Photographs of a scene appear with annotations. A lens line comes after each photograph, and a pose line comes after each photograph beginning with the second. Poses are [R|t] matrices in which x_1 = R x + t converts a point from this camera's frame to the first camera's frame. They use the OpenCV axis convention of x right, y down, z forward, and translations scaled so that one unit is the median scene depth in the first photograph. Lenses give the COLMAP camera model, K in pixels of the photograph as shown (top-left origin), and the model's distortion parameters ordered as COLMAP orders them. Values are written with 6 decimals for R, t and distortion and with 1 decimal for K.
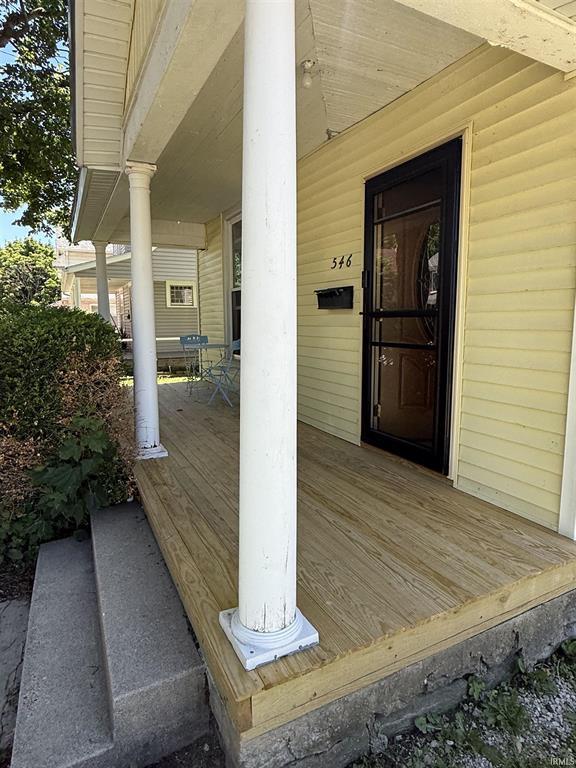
lens RADIAL K [[452.0, 0, 294.1], [0, 452.0, 381.0], [0, 0, 1]] dist [-0.002628, -0.000665]
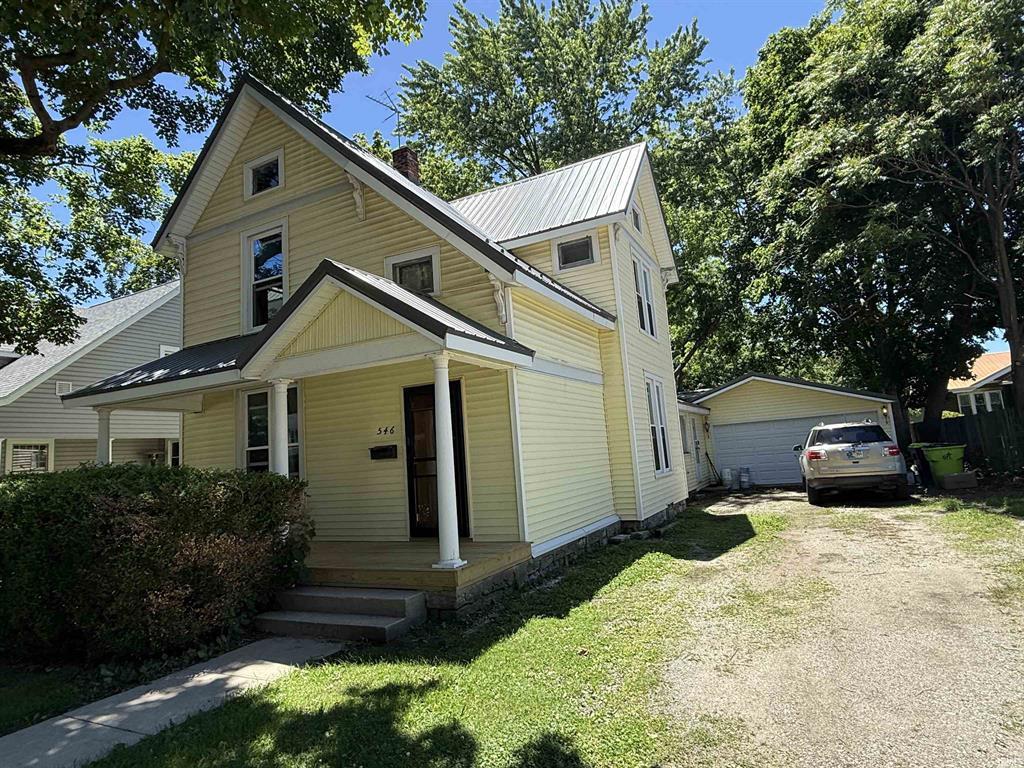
lens RADIAL K [[602.7, 0, 510.8], [0, 602.7, 383.7], [0, 0, 1]] dist [-0.002628, -0.000665]
pose [[0.811519, 0.021832, 0.583918, -0.846491], [0.141476, 0.962228, -0.232598, 0.156247], [-0.566940, 0.271368, 0.777778, -1.067341]]
